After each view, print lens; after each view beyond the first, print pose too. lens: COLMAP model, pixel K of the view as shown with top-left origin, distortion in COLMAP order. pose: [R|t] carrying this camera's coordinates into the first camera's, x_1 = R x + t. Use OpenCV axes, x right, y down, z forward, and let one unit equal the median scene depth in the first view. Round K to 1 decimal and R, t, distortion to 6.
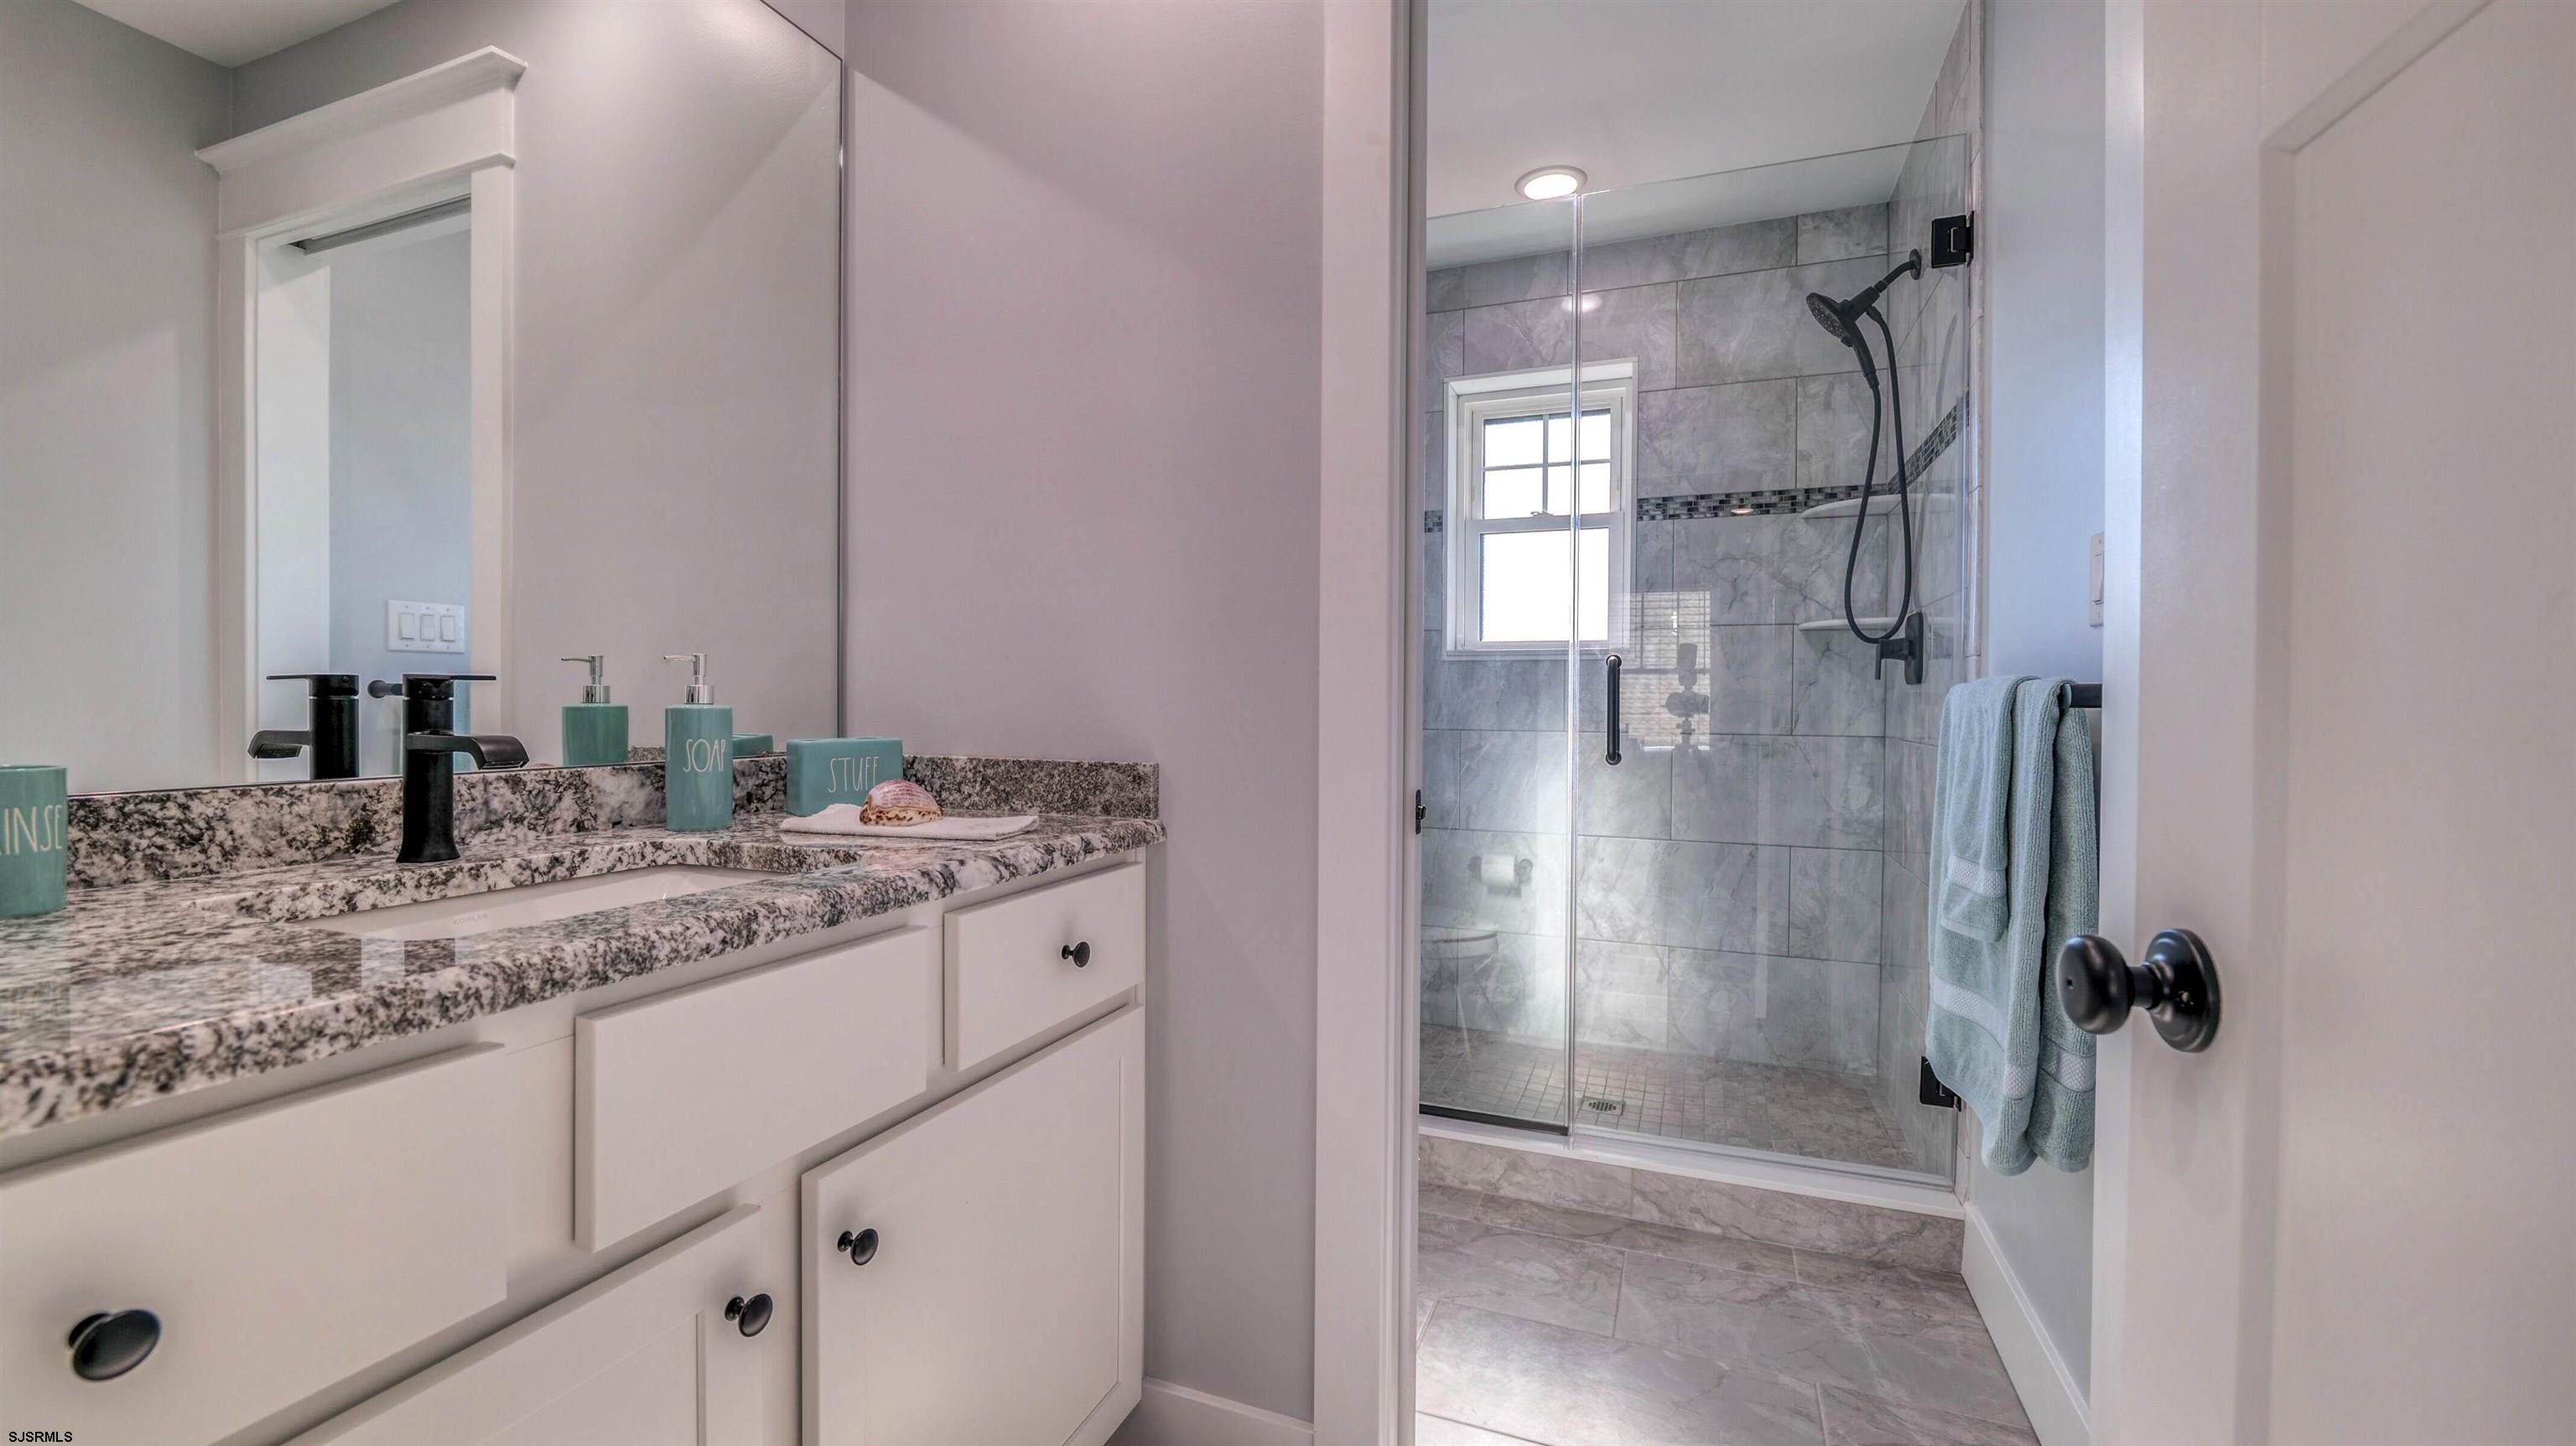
lens RADIAL K [[1043.4, 0, 1286.4], [0, 1043.4, 719.2], [0, 0, 1]] dist [-0.014267, 0.000588]
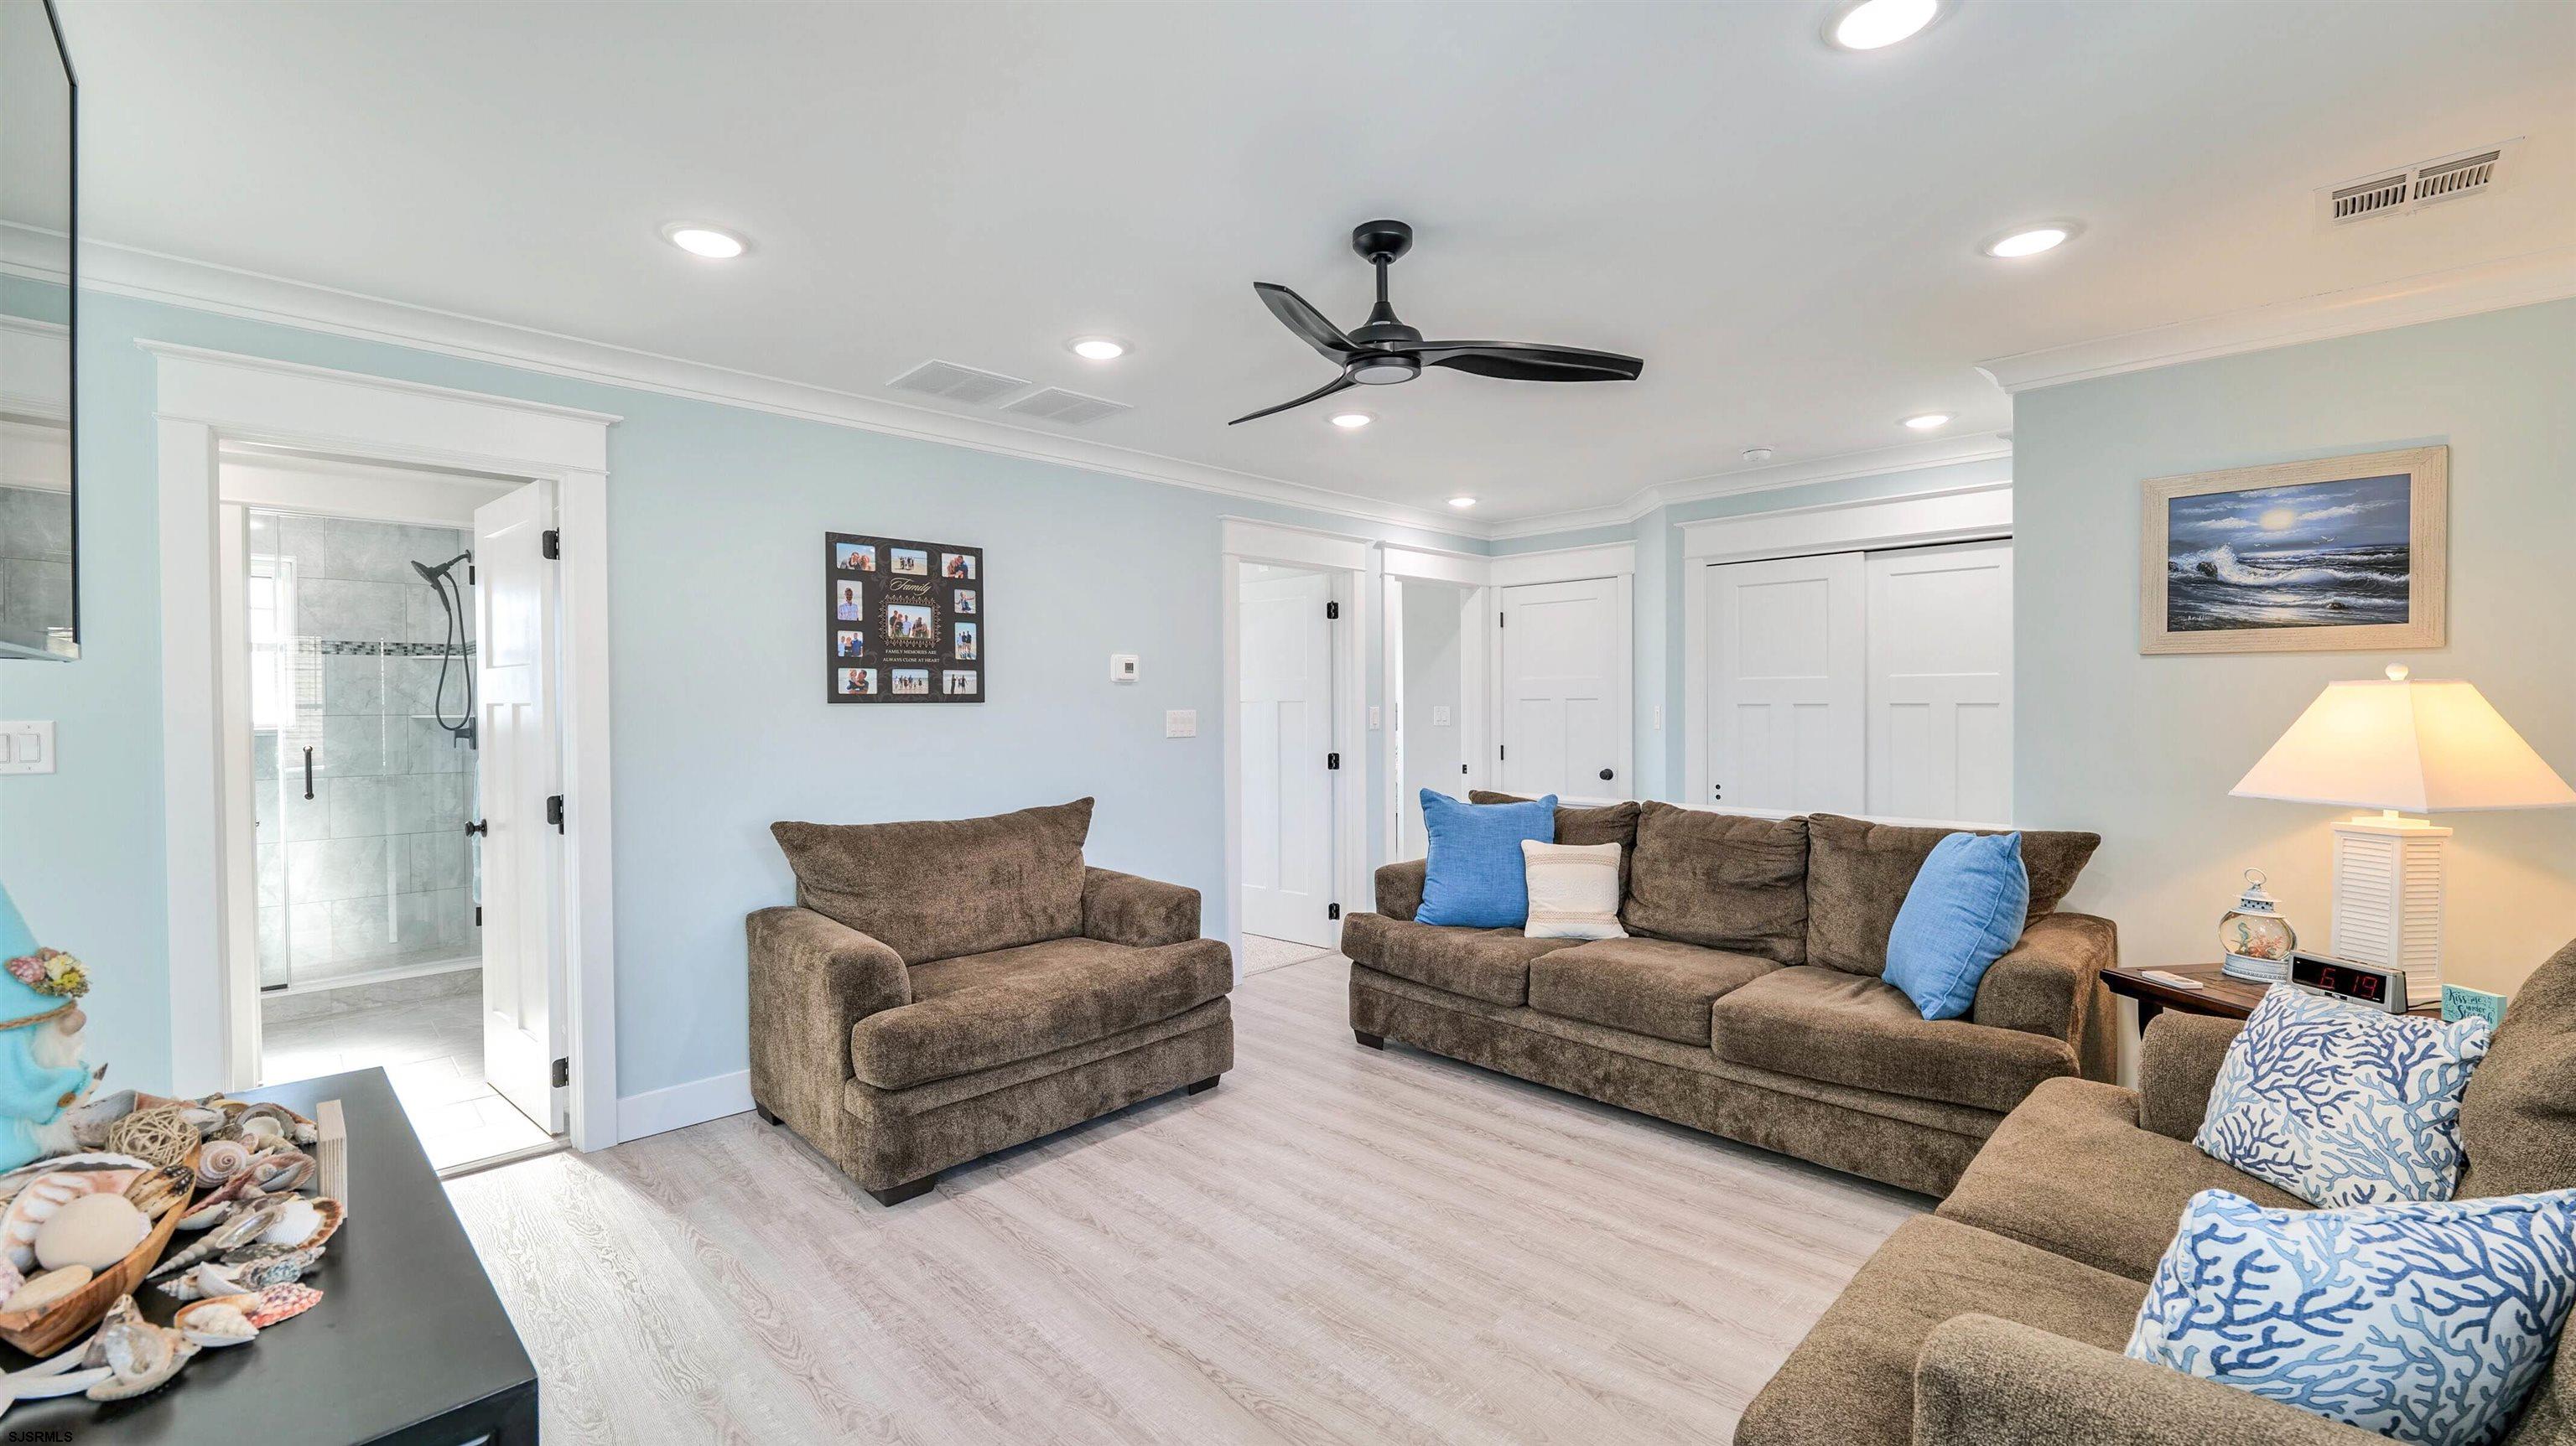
lens RADIAL K [[1043.4, 0, 1282.7], [0, 1043.4, 722.1], [0, 0, 1]] dist [-0.014267, 0.000588]
pose [[0.404916, -0.023561, 0.914050, -0.579978], [0.021065, 0.999643, 0.016435, -0.076148], [-0.914111, 0.012600, 0.405267, -1.203179]]
